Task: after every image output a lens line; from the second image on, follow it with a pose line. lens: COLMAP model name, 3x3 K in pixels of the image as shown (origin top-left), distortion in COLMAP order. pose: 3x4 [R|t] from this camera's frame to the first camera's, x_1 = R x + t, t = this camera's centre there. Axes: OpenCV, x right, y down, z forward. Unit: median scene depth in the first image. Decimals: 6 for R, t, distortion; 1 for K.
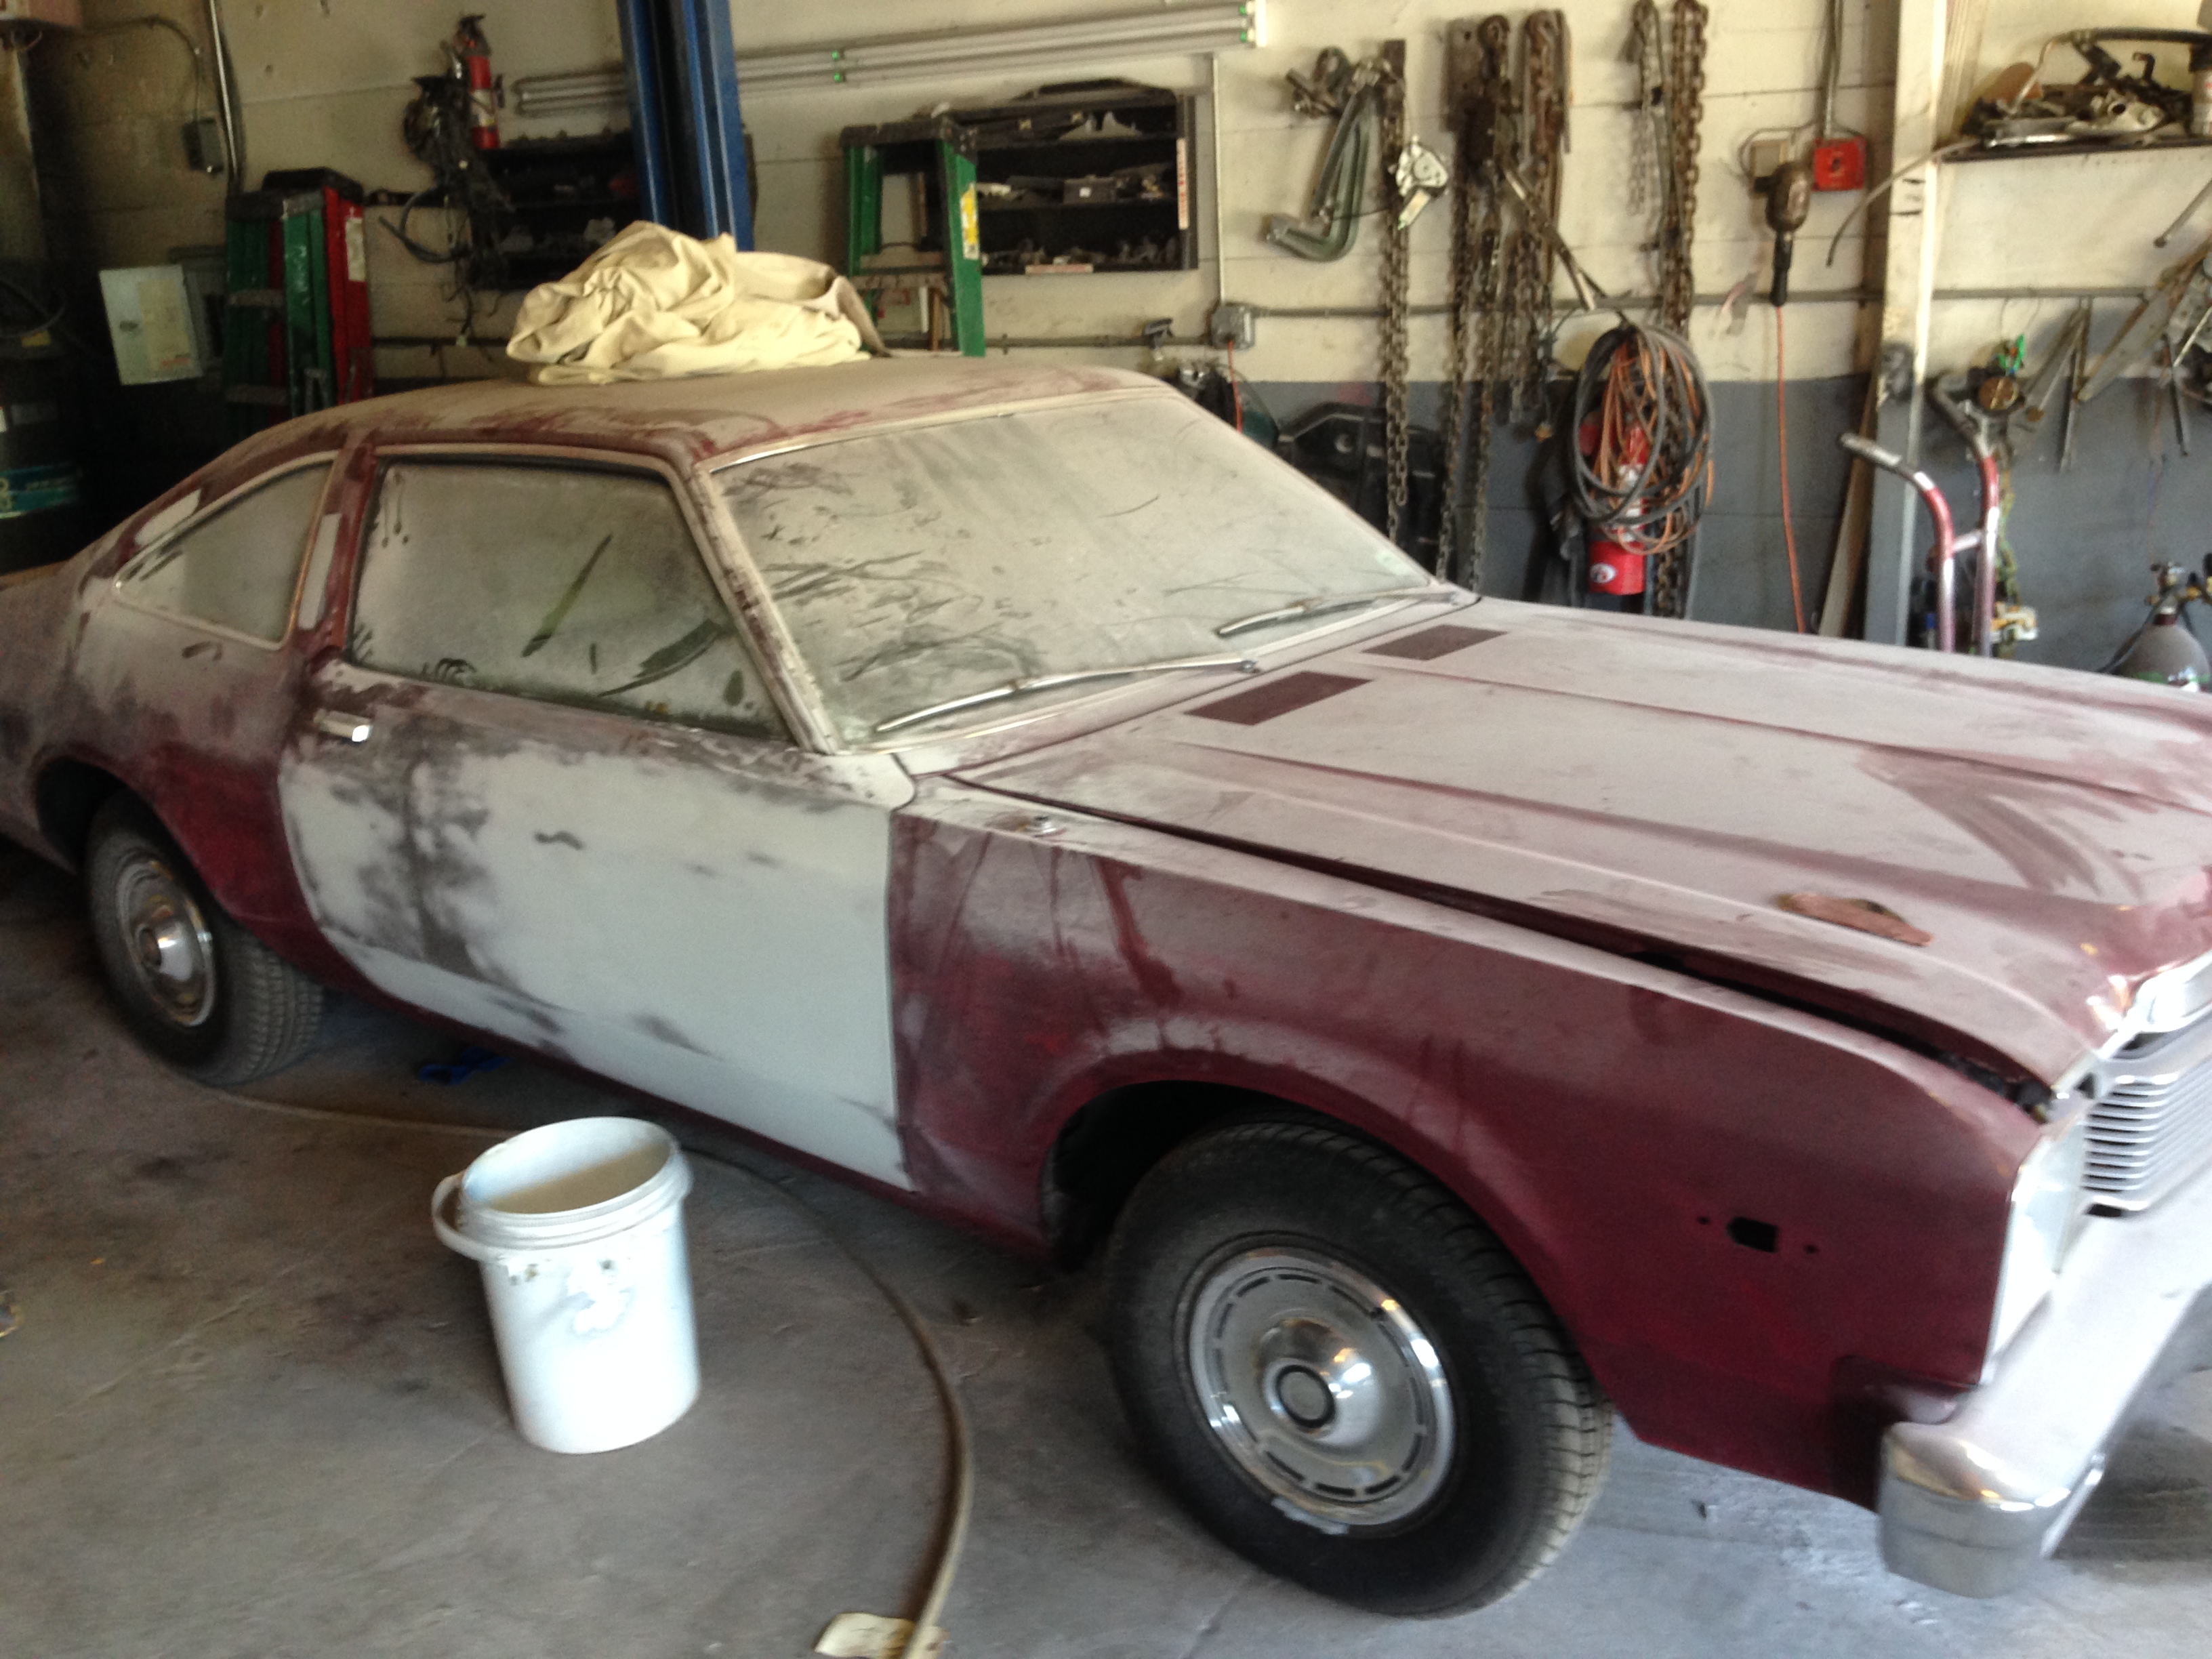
lens RADIAL K [[2032.9, 0, 1093.5], [0, 2032.9, 820.0], [0, 0, 1]] dist [0.144737, -0.265381]
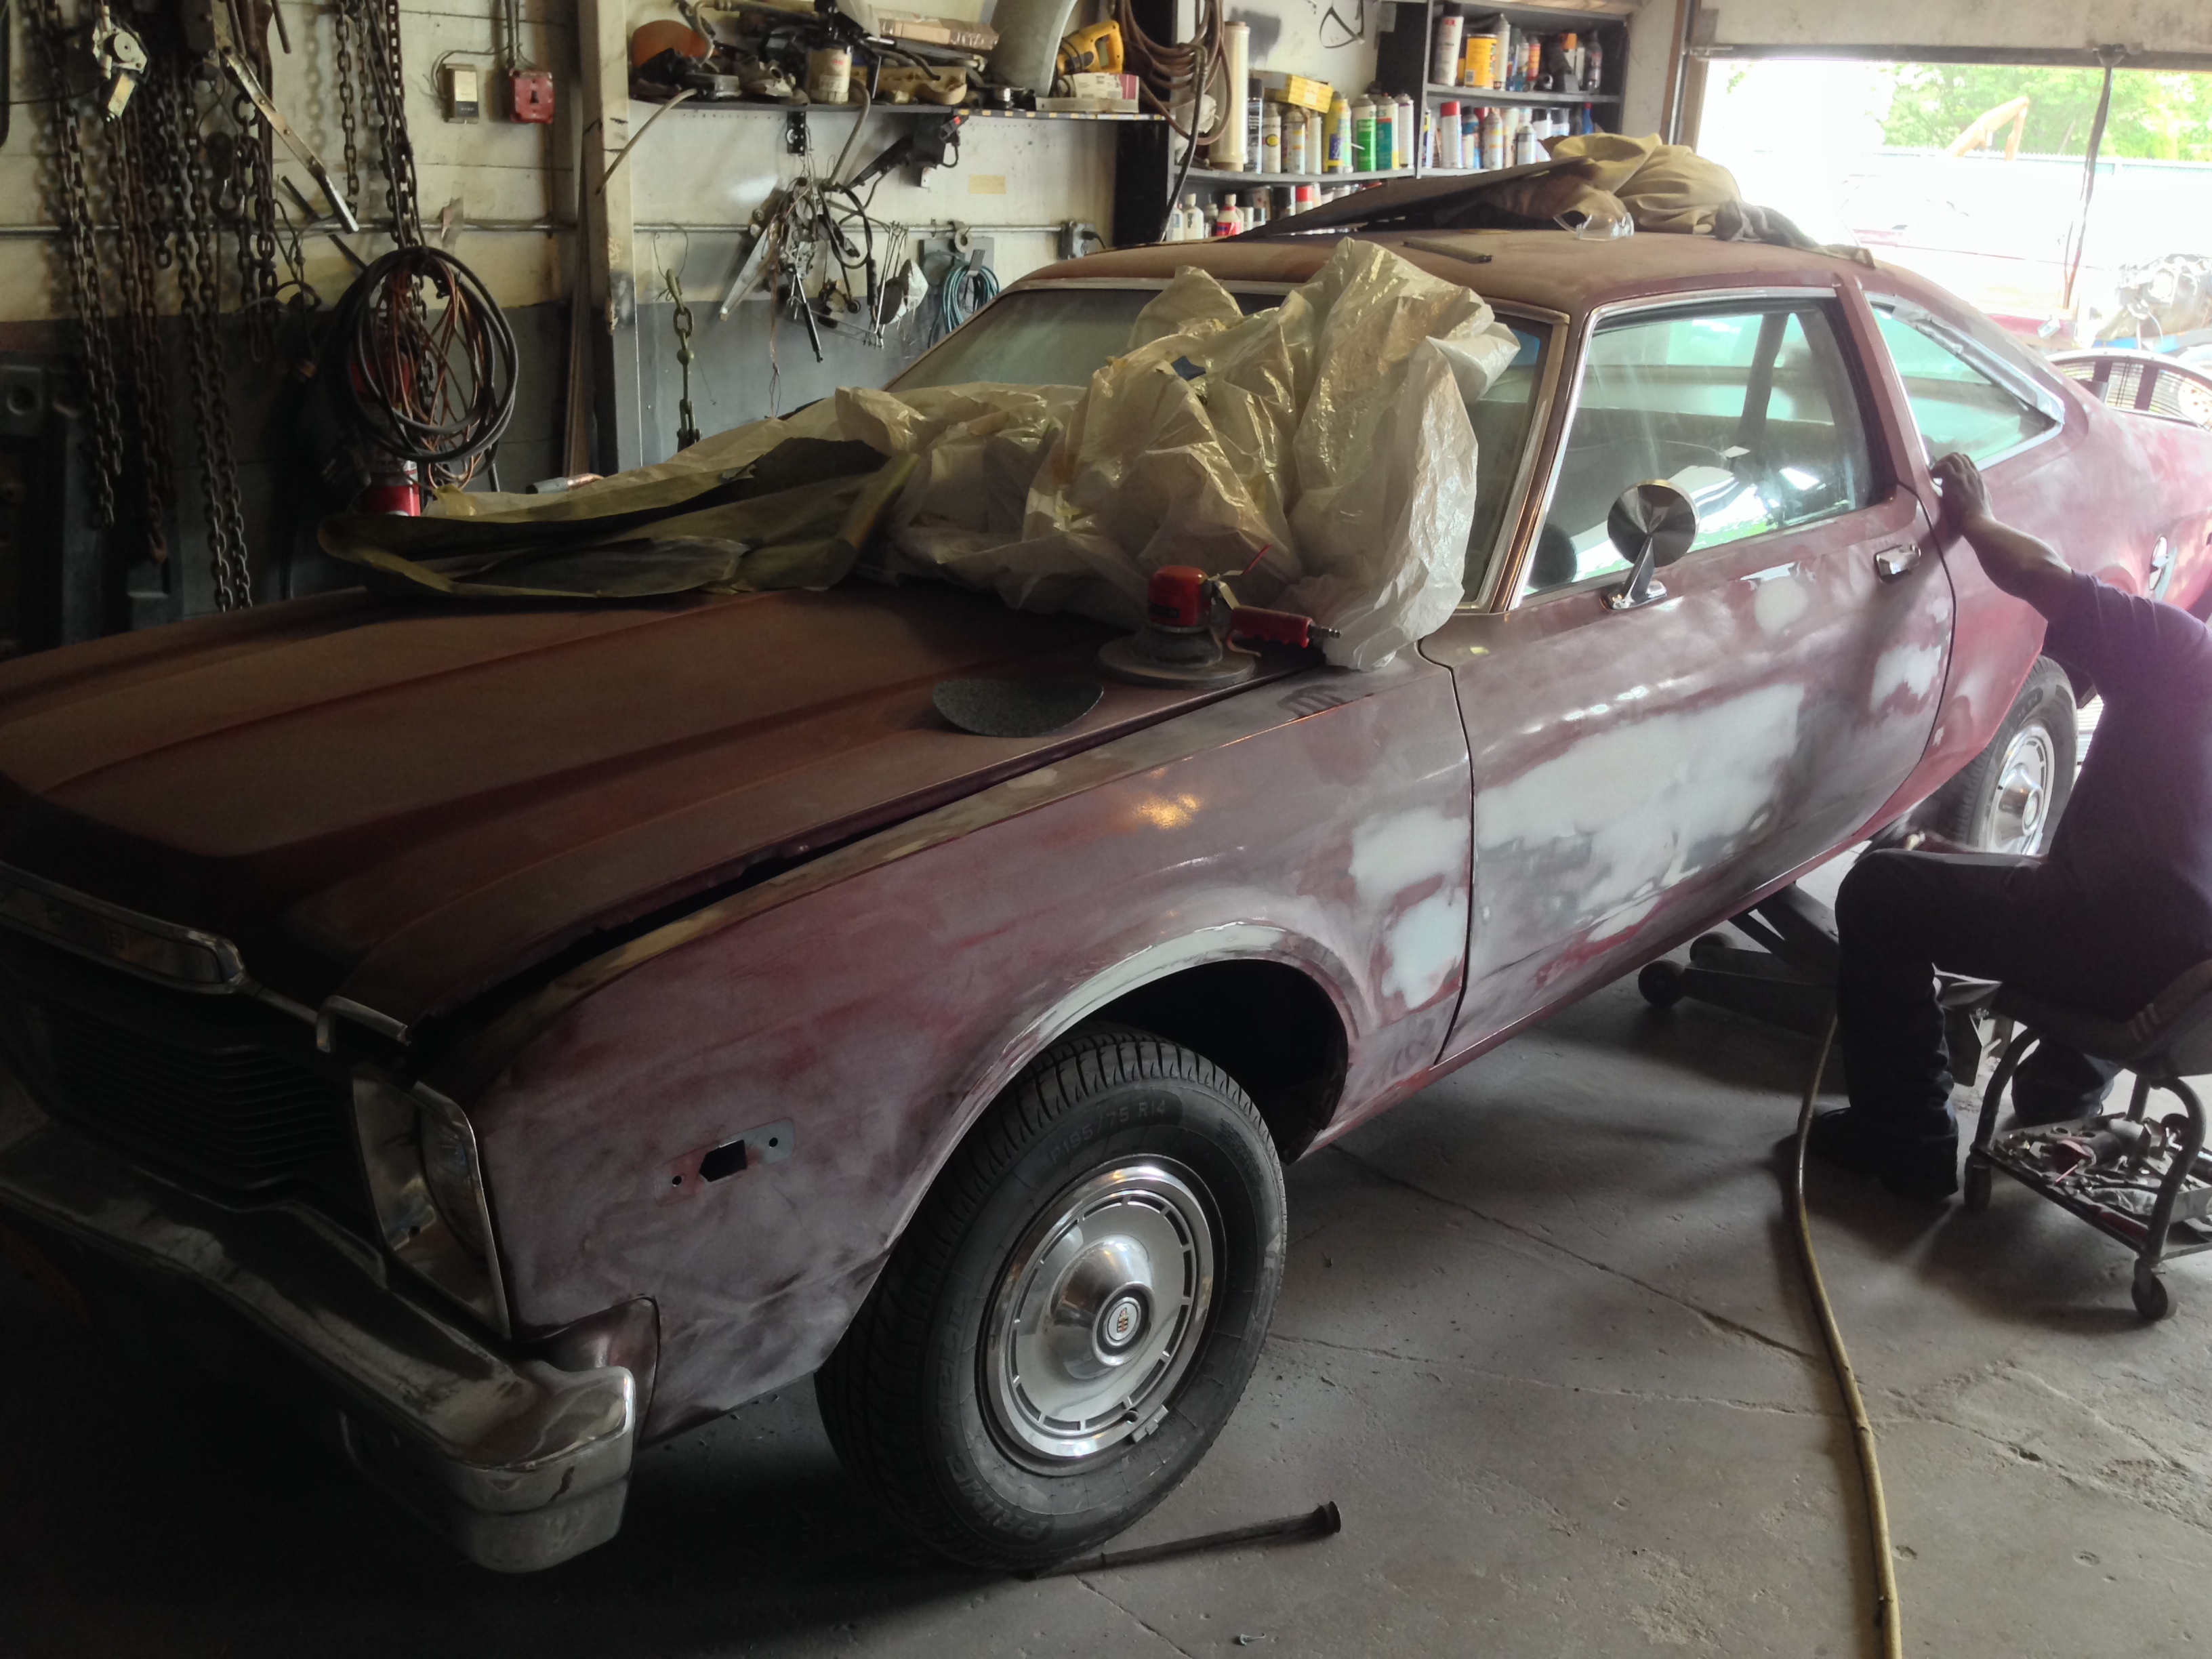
lens RADIAL K [[2059.7, 0, 1125.0], [0, 2059.7, 839.6], [0, 0, 1]] dist [0.157243, -0.283577]
pose [[0.184307, -0.260410, 0.947743, -0.630463], [0.232918, 0.948368, 0.215286, -0.112196], [-0.954872, 0.181068, 0.235445, 0.496679]]
